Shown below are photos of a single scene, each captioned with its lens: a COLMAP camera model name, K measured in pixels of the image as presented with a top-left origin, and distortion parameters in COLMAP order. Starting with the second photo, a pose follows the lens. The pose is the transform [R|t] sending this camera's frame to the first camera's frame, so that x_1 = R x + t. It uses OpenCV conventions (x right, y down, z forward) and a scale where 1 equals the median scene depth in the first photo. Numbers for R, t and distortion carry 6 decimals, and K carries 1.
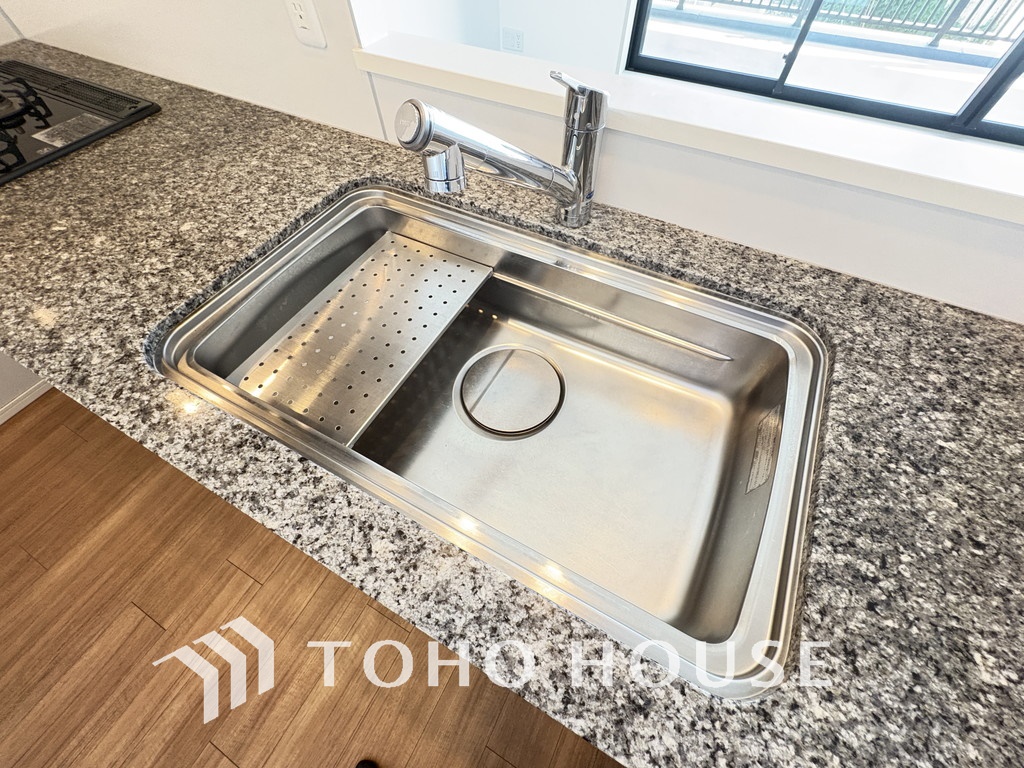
lens RADIAL K [[405.5, 0, 512.0], [0, 405.5, 384.0], [0, 0, 1]] dist [-0.000077, -0.000108]
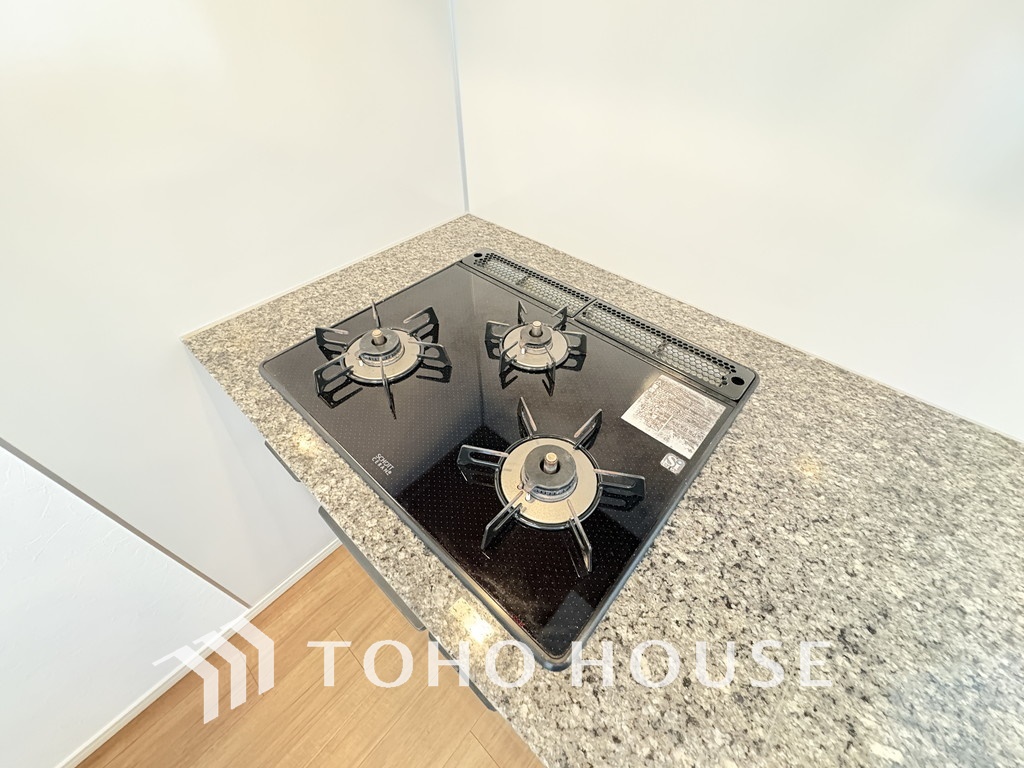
lens RADIAL K [[405.5, 0, 512.0], [0, 405.5, 384.0], [0, 0, 1]] dist [-0.000077, -0.000108]
pose [[0.971866, 0.178045, -0.154198, -1.124483], [-0.202478, 0.966001, -0.160766, -0.462804], [0.120332, 0.187464, 0.974873, 0.280446]]
